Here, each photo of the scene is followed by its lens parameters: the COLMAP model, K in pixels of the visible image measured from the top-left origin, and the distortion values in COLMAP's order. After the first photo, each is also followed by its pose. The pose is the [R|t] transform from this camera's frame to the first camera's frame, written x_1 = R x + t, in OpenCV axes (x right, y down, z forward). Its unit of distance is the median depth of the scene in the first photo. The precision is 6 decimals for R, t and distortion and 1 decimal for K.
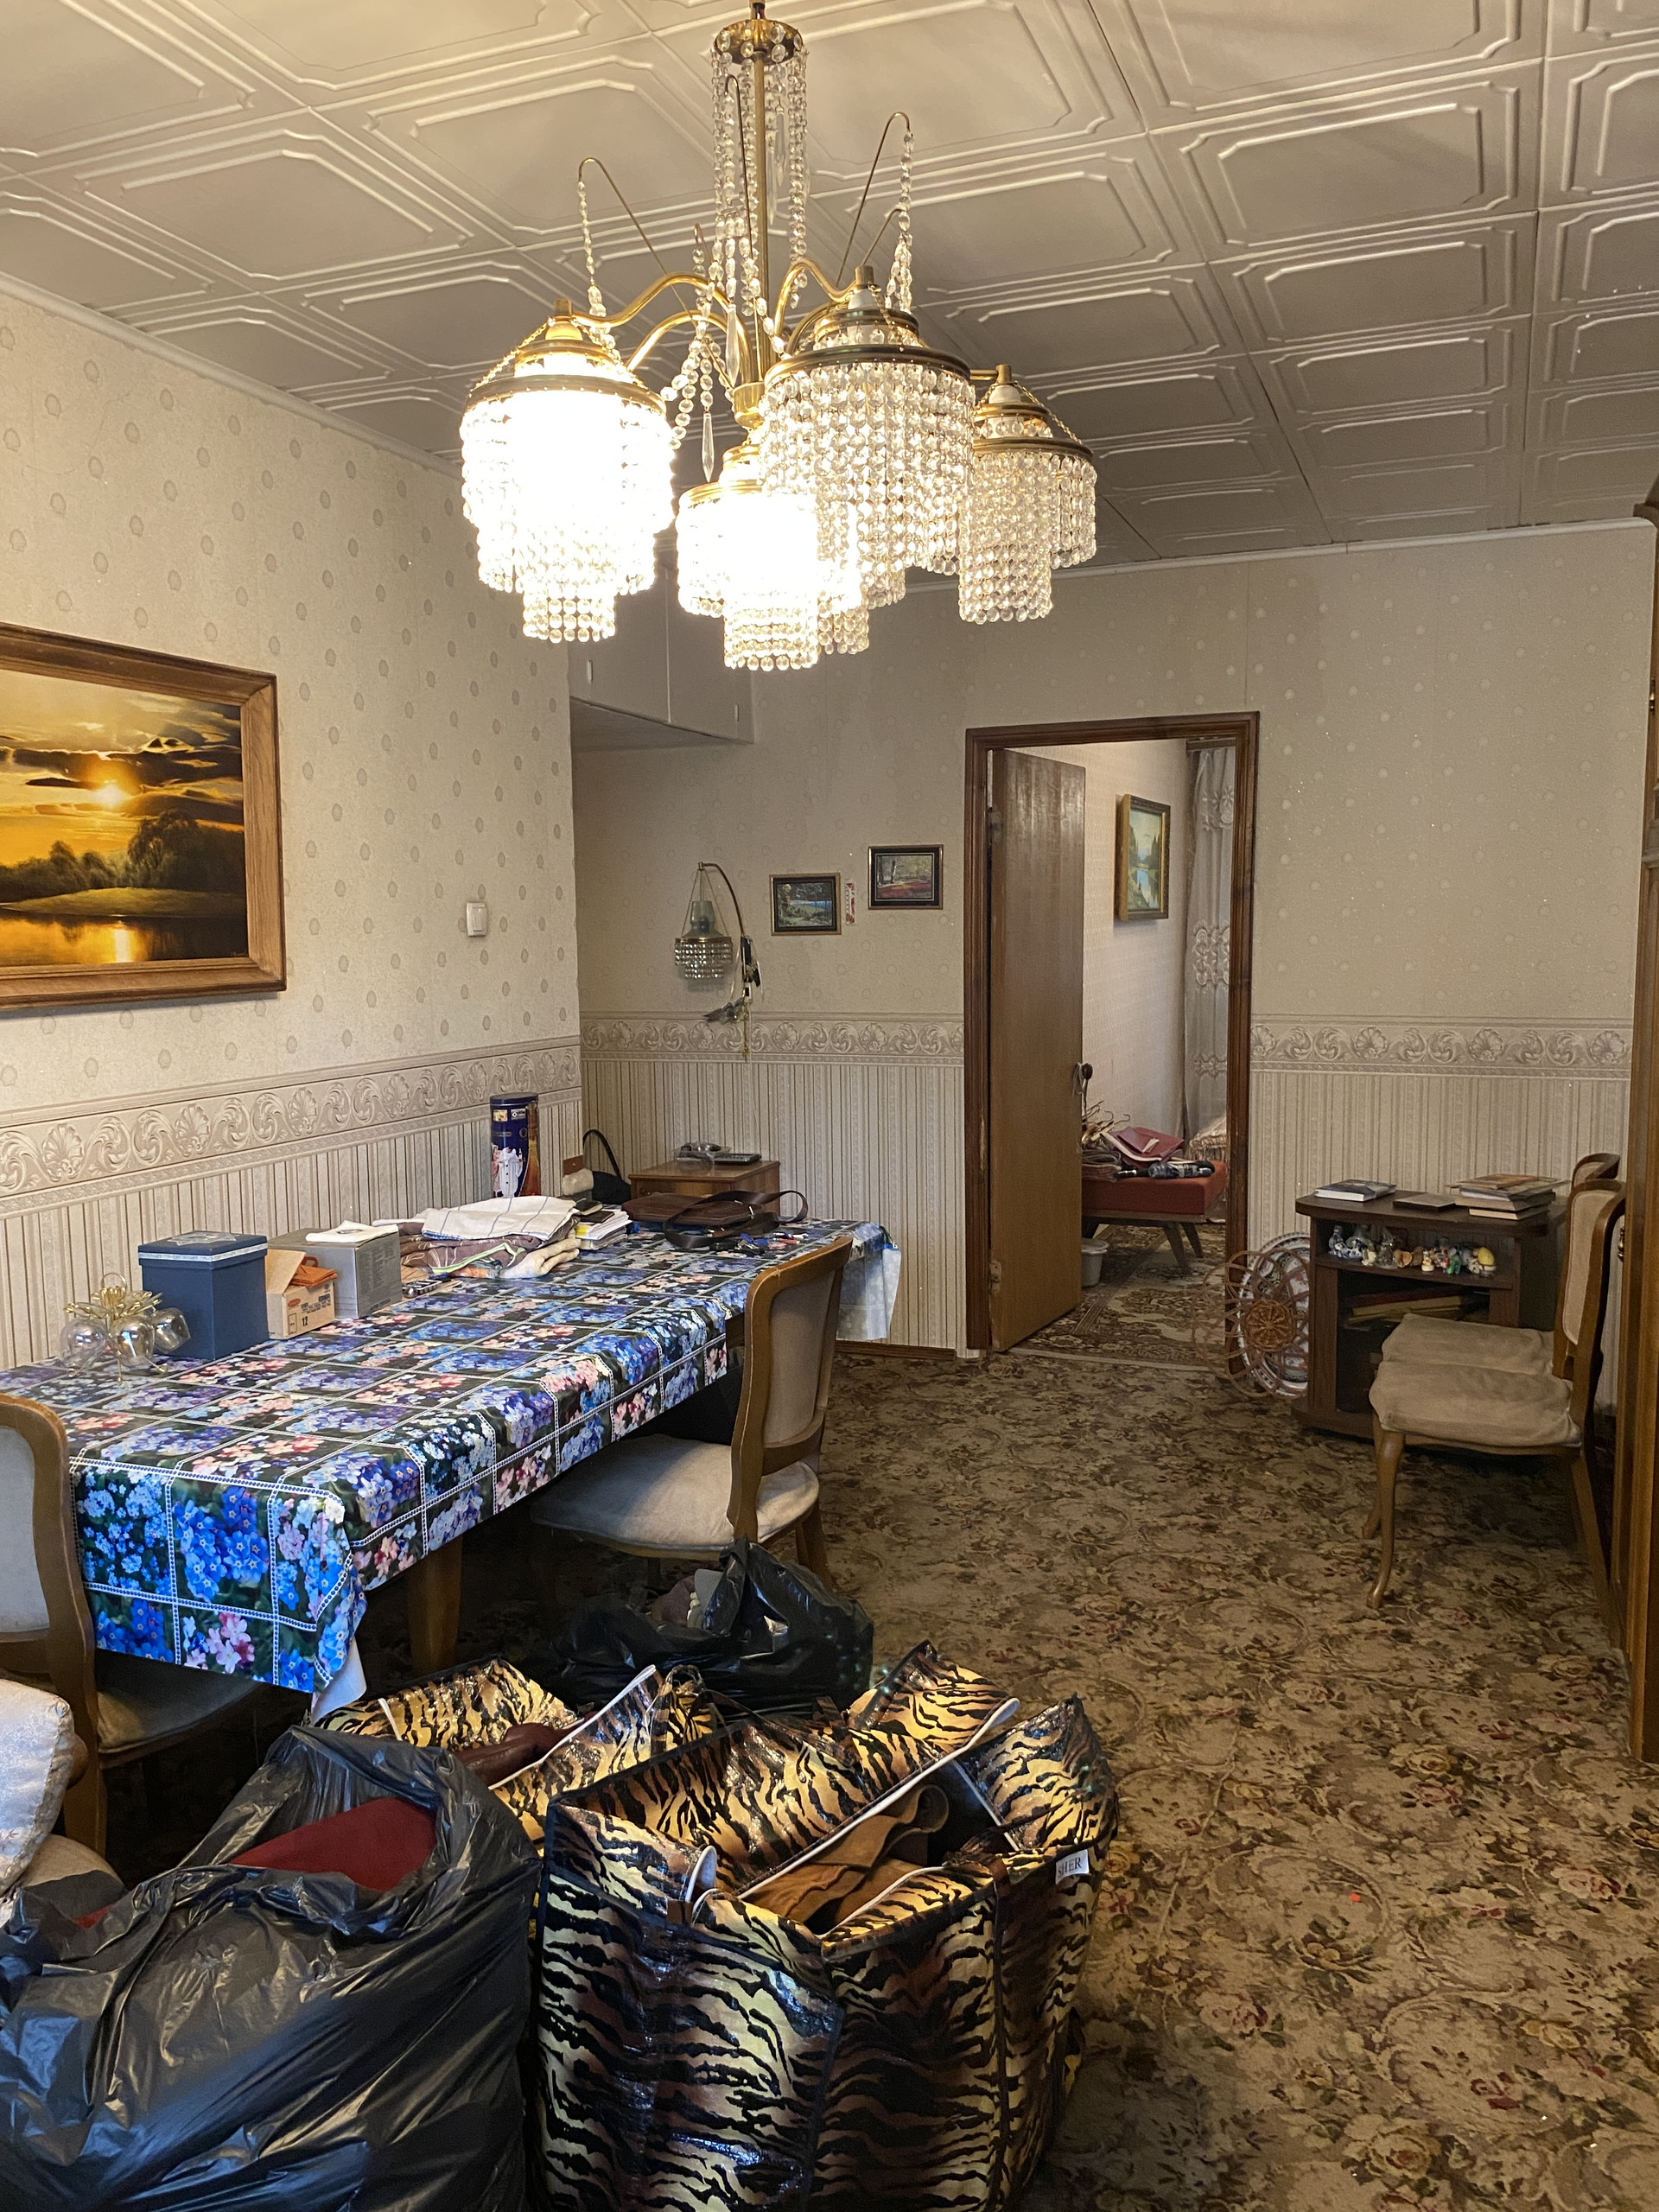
lens RADIAL K [[1697.0, 0, 842.8], [0, 1697.0, 1102.4], [0, 0, 1]] dist [-0.011983, 0.003234]
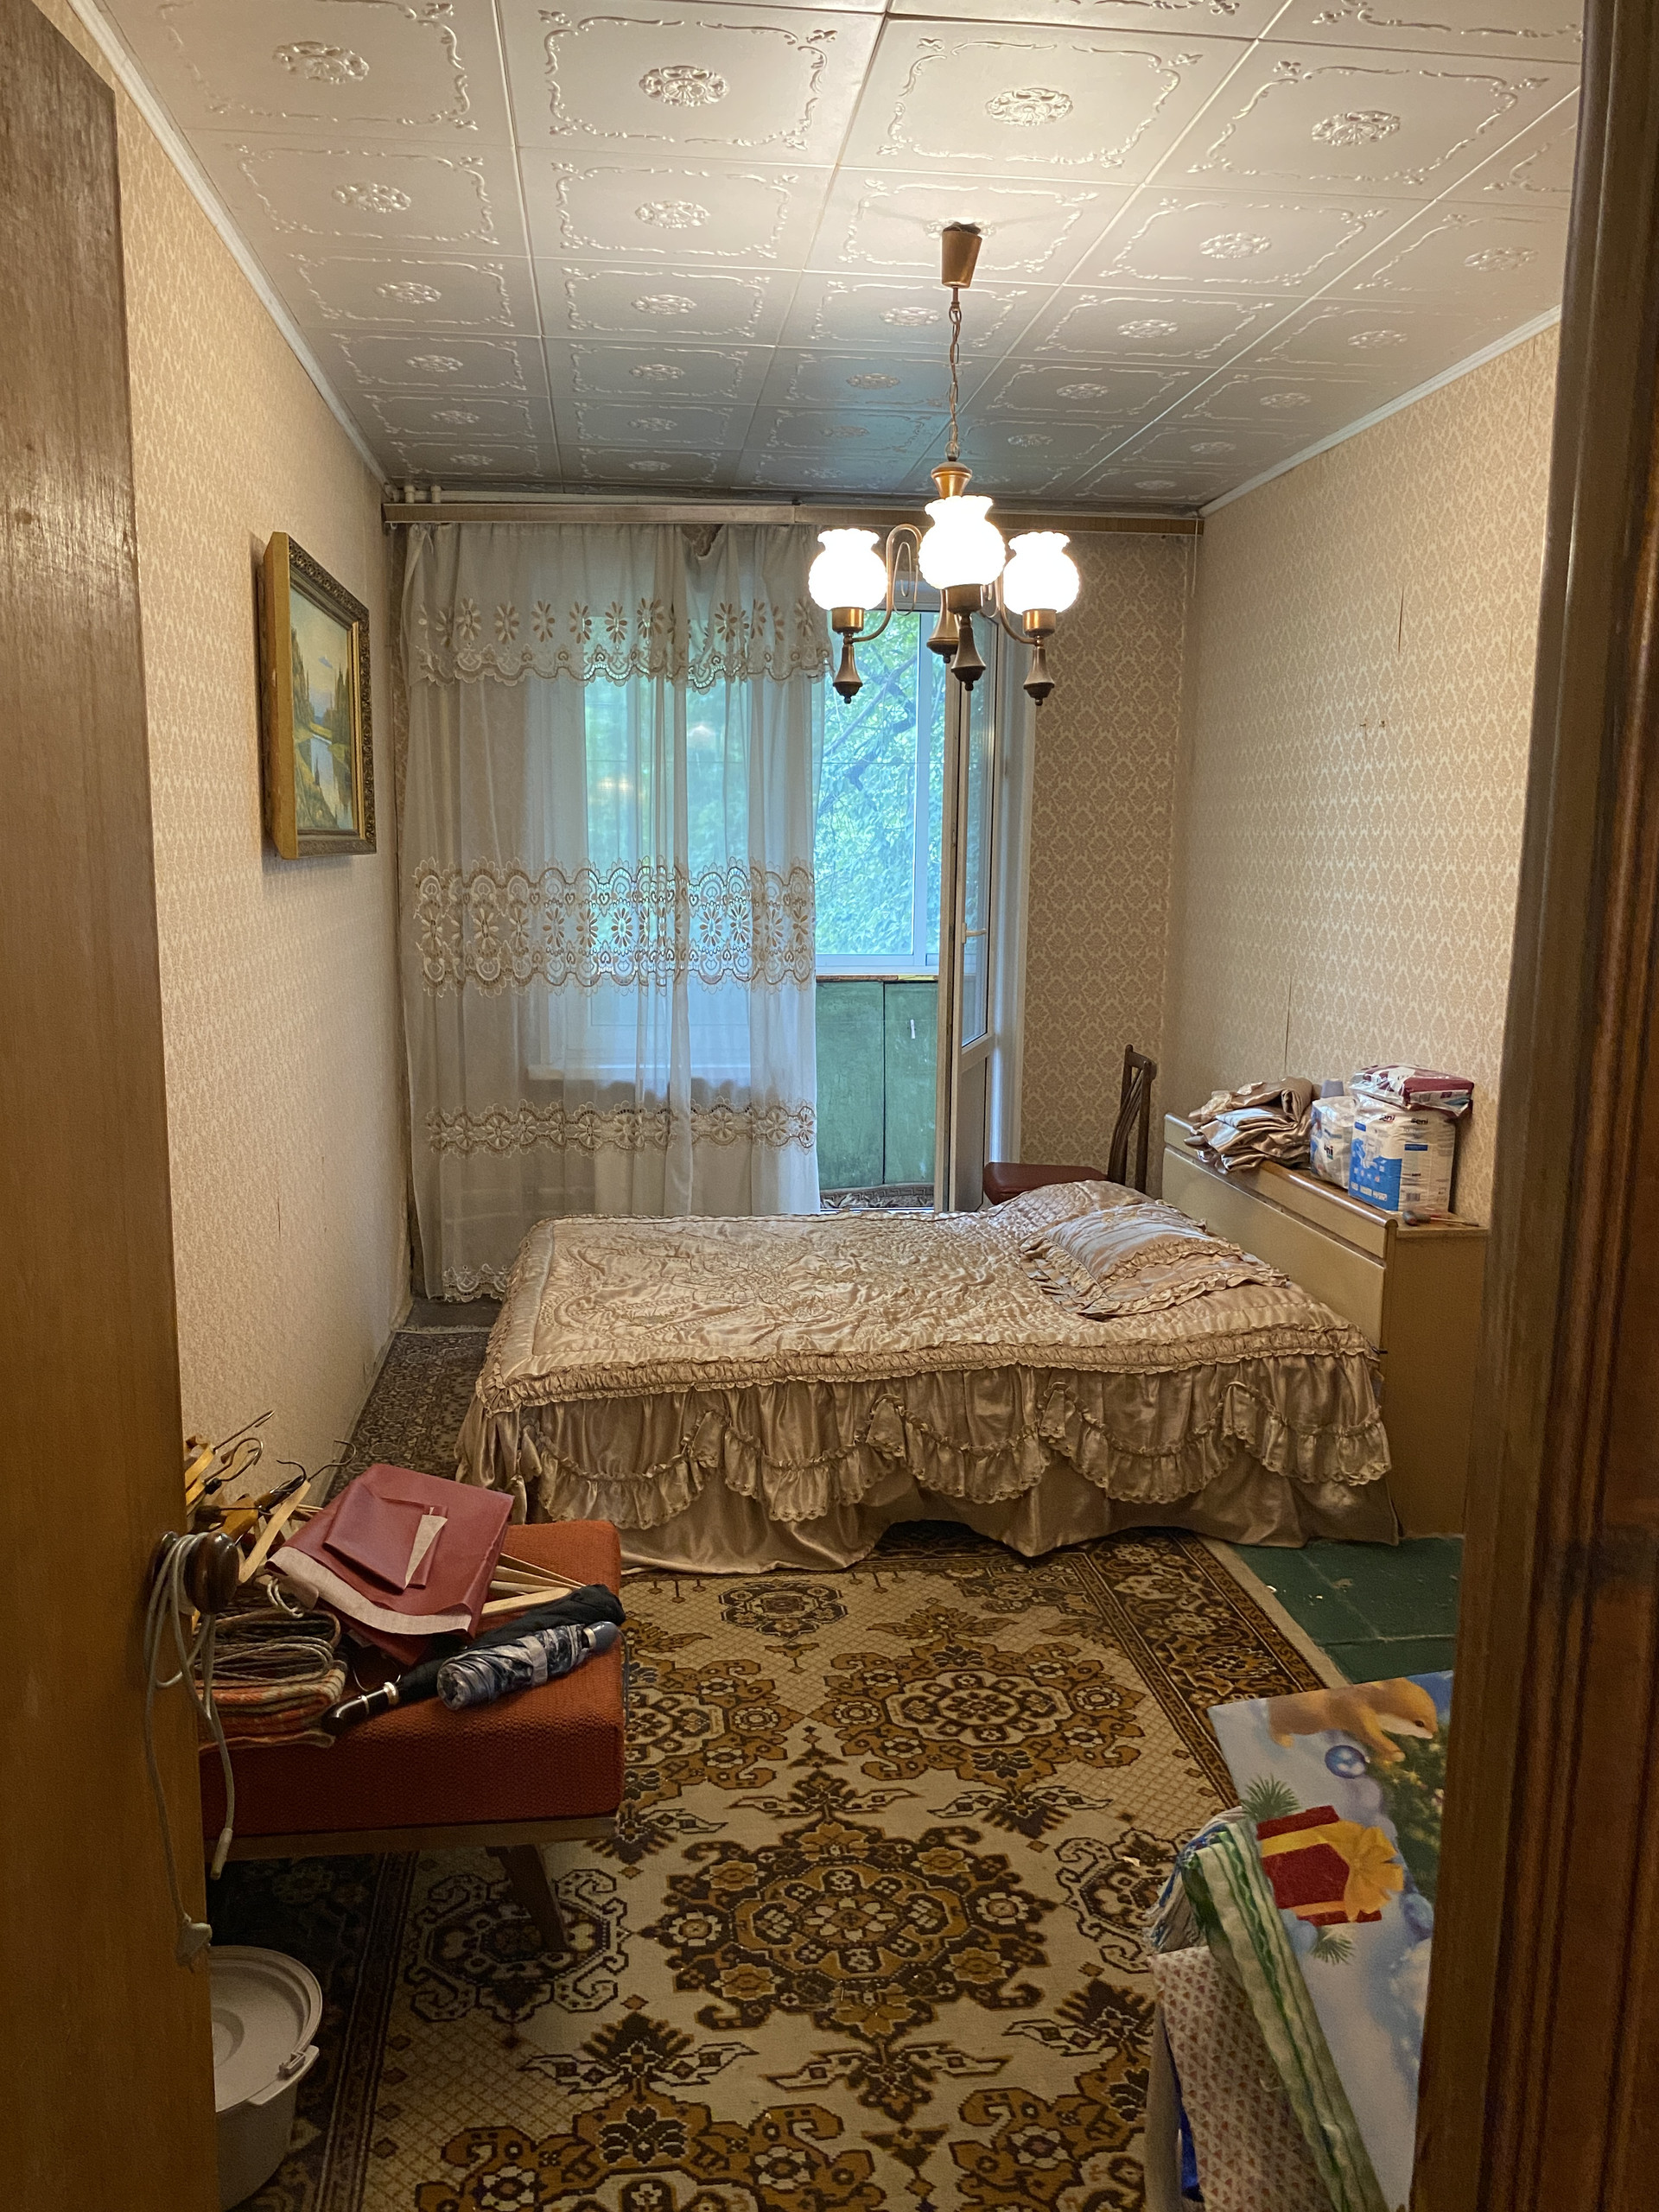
lens RADIAL K [[1693.6, 0, 829.5], [0, 1693.6, 1106.0], [0, 0, 1]] dist [0.126261, -0.249660]
pose [[0.881632, -0.048905, 0.469397, 0.281677], [0.029090, 0.998356, 0.049379, -0.213188], [-0.471040, -0.029880, 0.881605, 1.921568]]
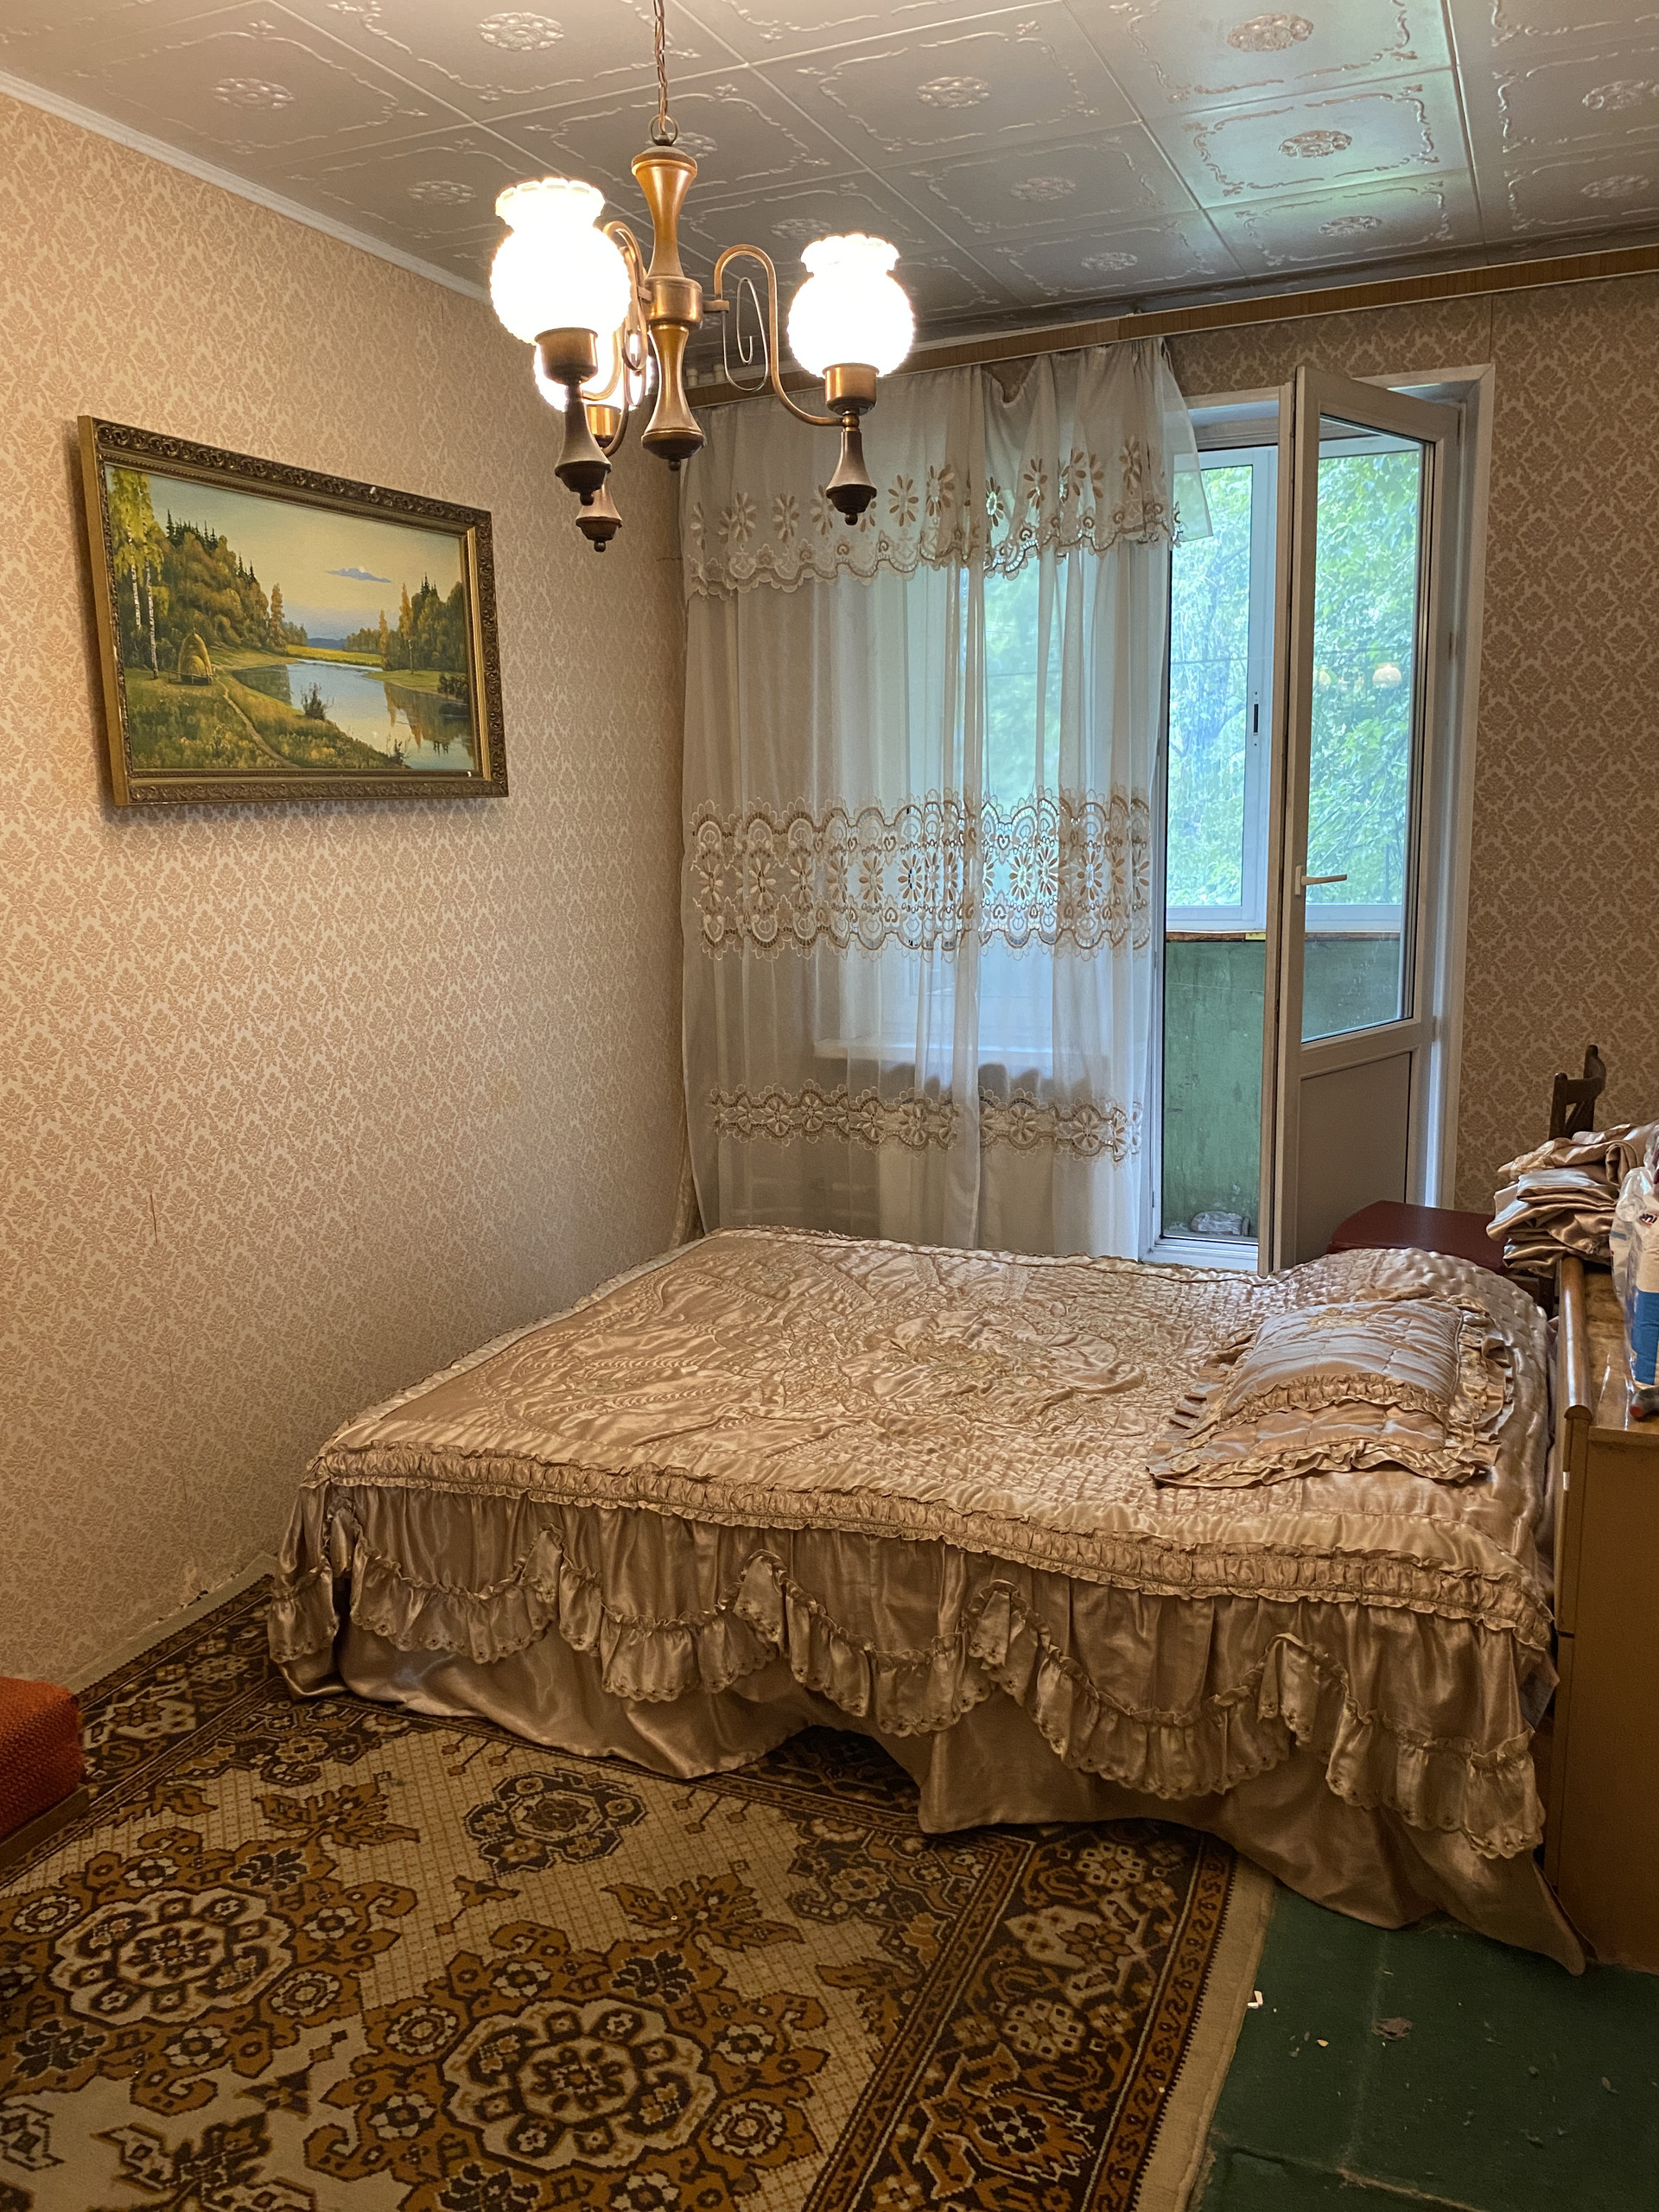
lens RADIAL K [[1706.3, 0, 829.5], [0, 1706.3, 1106.0], [0, 0, 1]] dist [0.009197, -0.006552]
pose [[0.999338, -0.003074, -0.036240, 1.060016], [0.005729, 0.997287, 0.073392, -0.233328], [0.035916, -0.073551, 0.996644, 2.171904]]
